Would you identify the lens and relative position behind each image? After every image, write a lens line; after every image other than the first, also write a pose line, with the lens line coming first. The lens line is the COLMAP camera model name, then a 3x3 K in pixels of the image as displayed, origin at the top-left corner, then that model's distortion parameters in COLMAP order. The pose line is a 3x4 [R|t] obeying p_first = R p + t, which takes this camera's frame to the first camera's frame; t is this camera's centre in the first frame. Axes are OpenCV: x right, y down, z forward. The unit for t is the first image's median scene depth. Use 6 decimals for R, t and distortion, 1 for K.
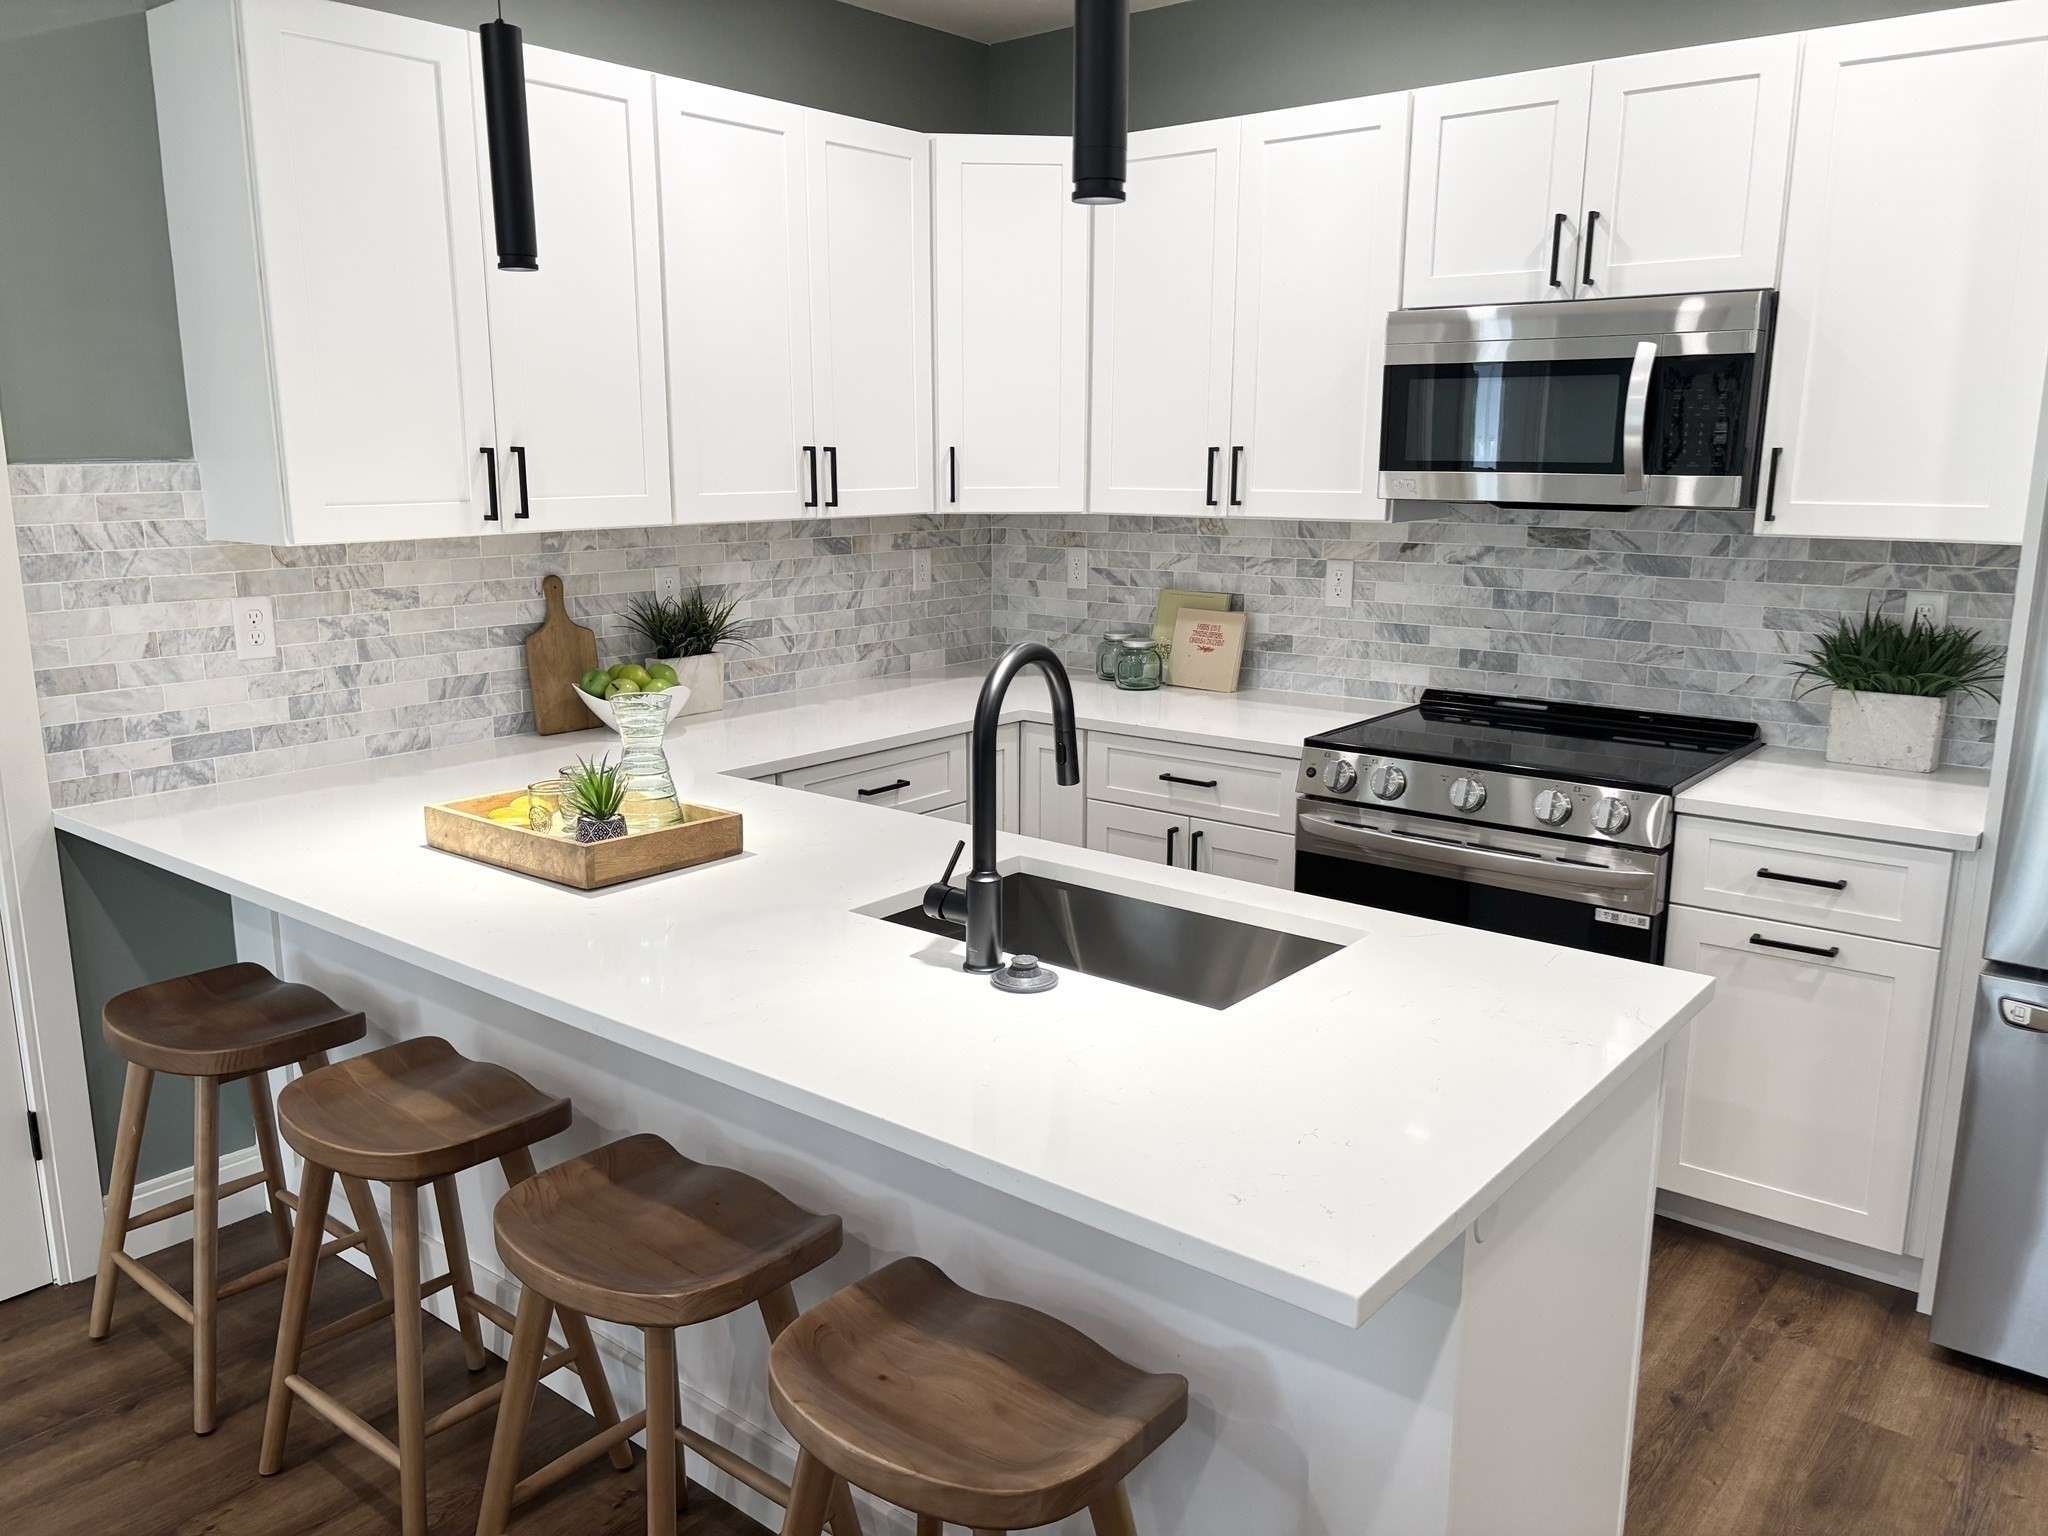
lens RADIAL K [[1549.7, 0, 1011.6], [0, 1549.7, 782.8], [0, 0, 1]] dist [0.063012, -0.070619]
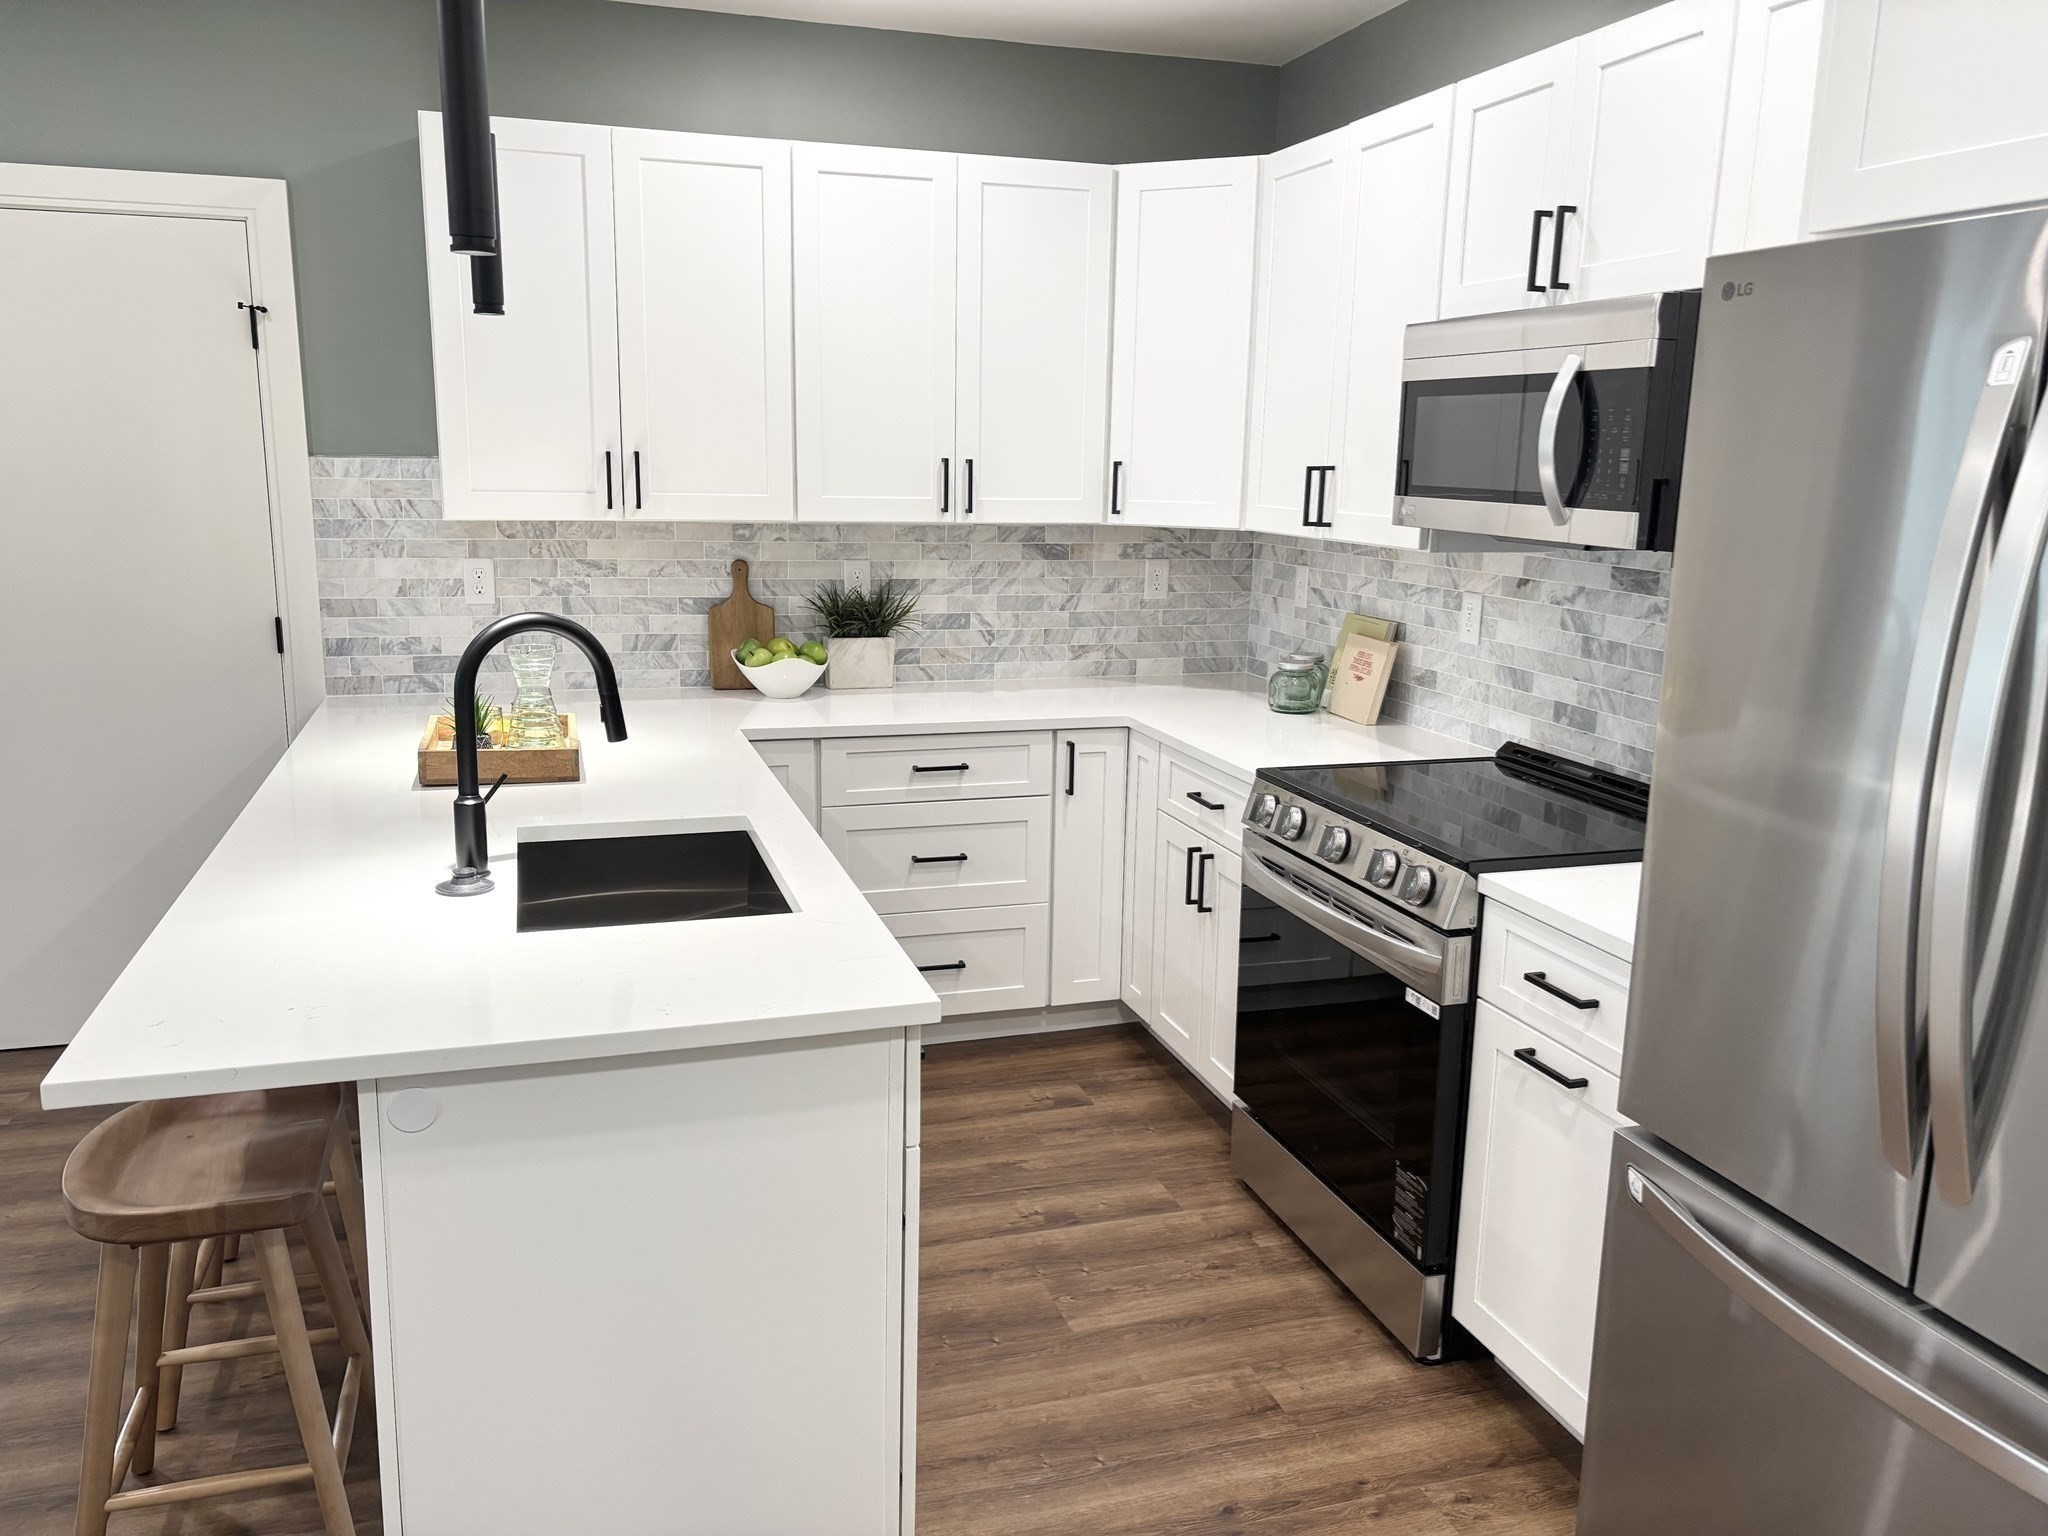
lens RADIAL K [[1549.7, 0, 1022.1], [0, 1549.7, 774.3], [0, 0, 1]] dist [0.063012, -0.070619]
pose [[0.834505, 0.128969, -0.535695, 0.577720], [-0.136947, 0.990261, 0.025071, -0.028907], [0.533711, 0.052440, 0.844039, 0.109380]]
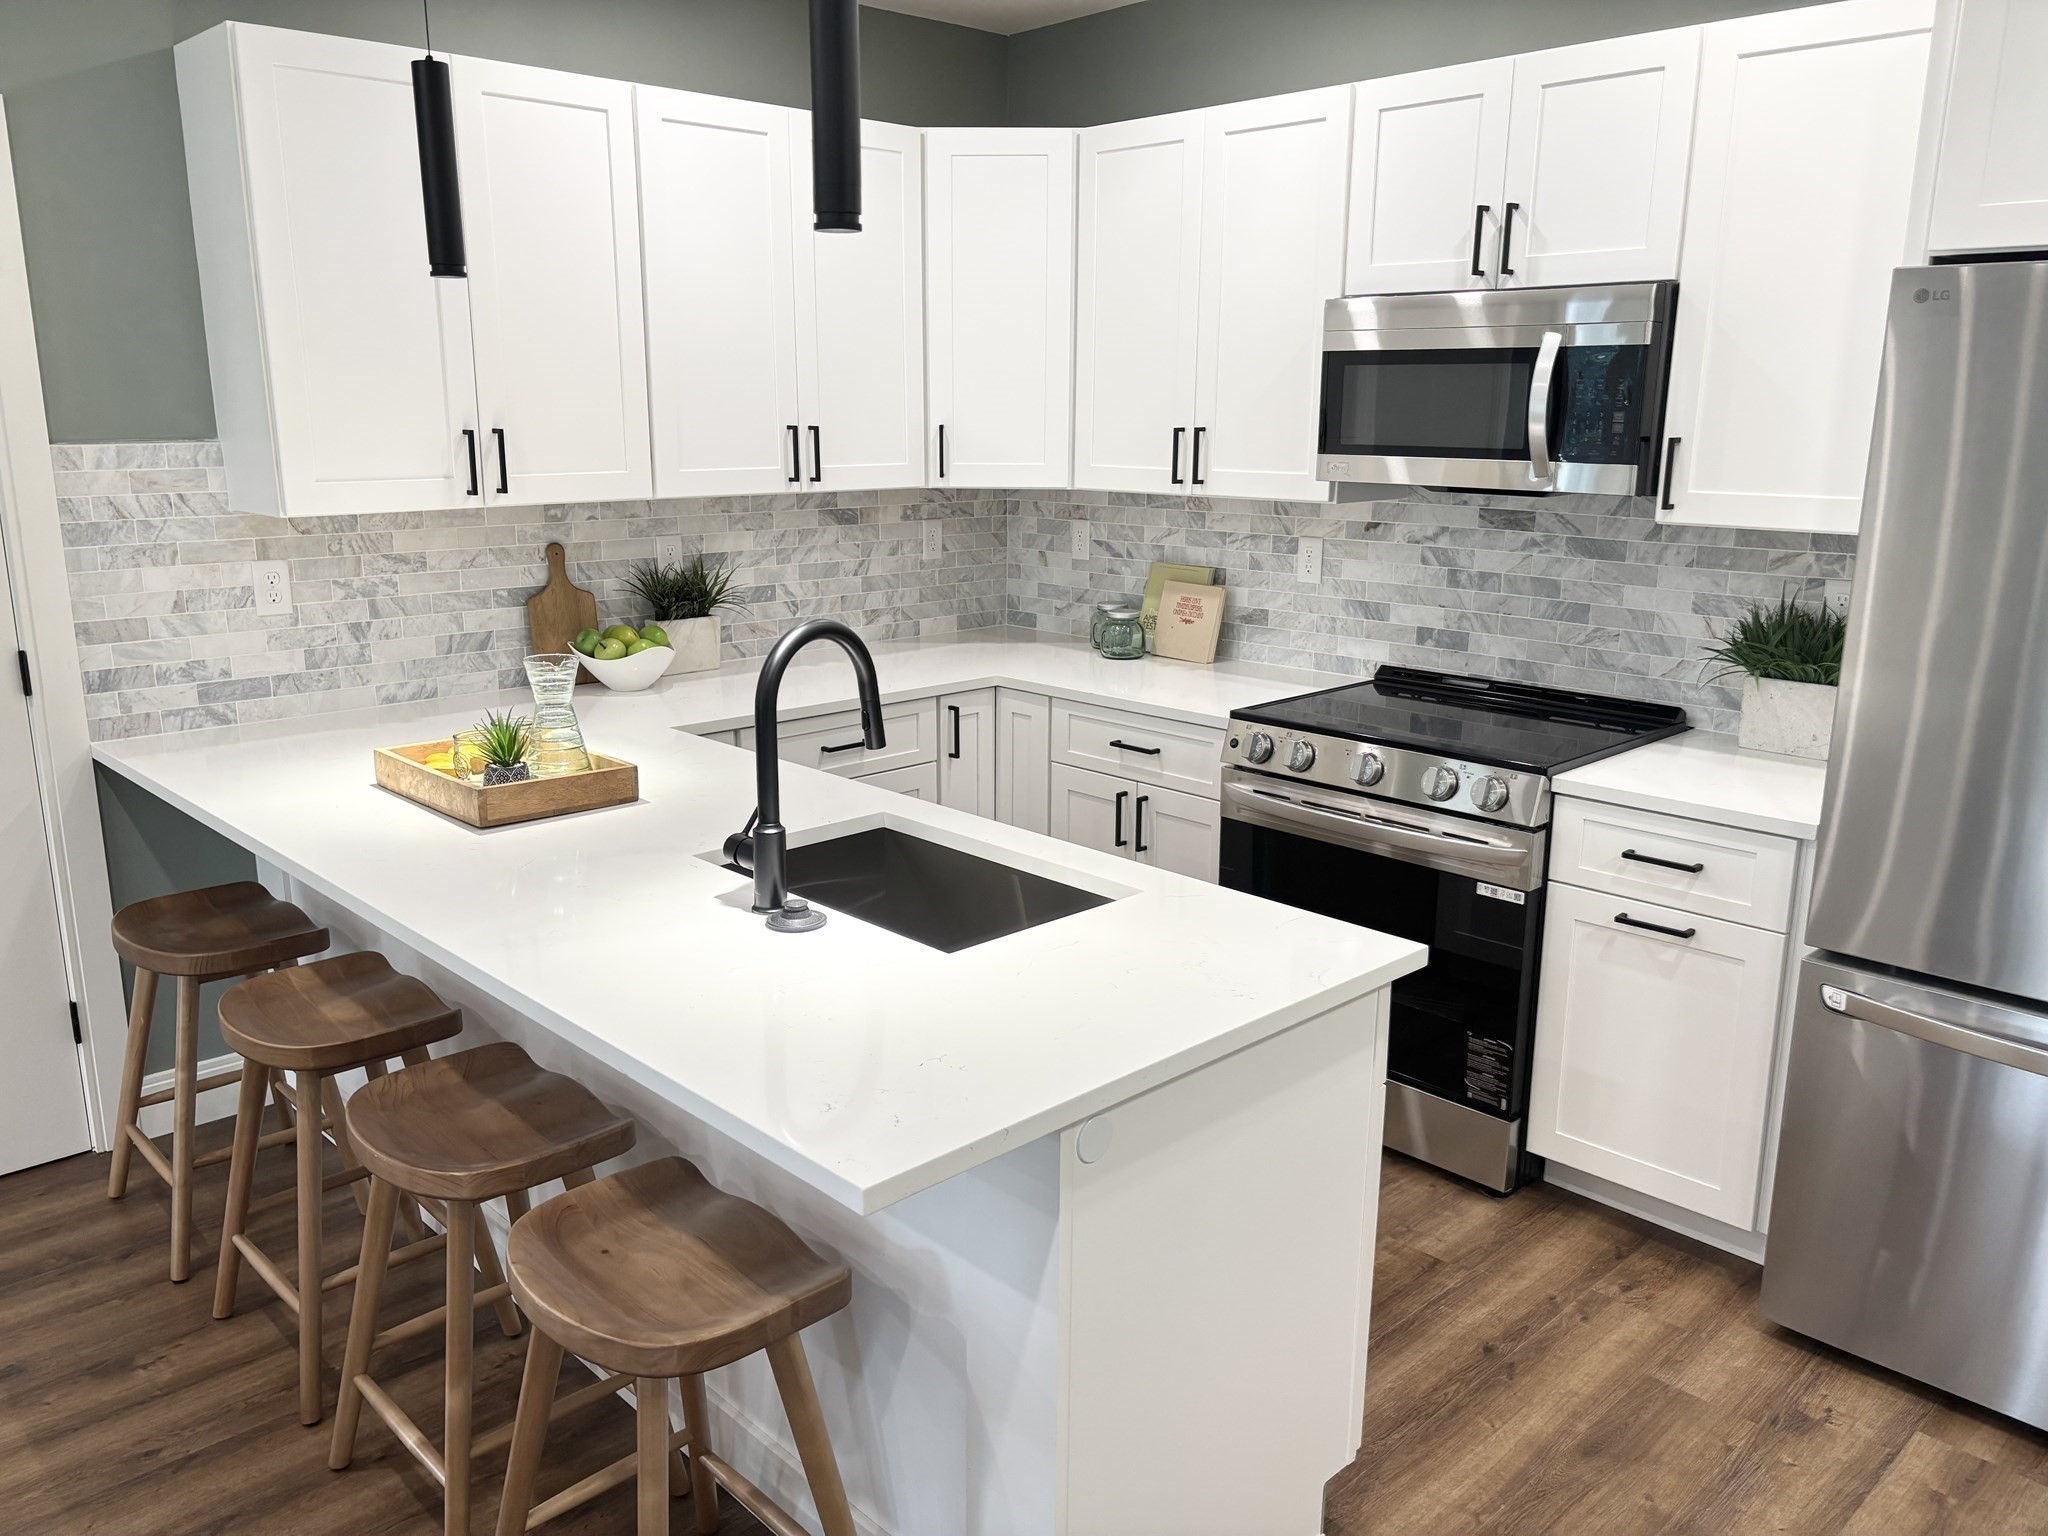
lens RADIAL K [[1549.7, 0, 1012.0], [0, 1549.7, 772.5], [0, 0, 1]] dist [0.063012, -0.070619]
pose [[0.992215, 0.032027, -0.120346, 0.168033], [-0.029527, 0.999311, 0.022494, -0.005949], [0.120984, -0.018765, 0.992477, -0.055902]]
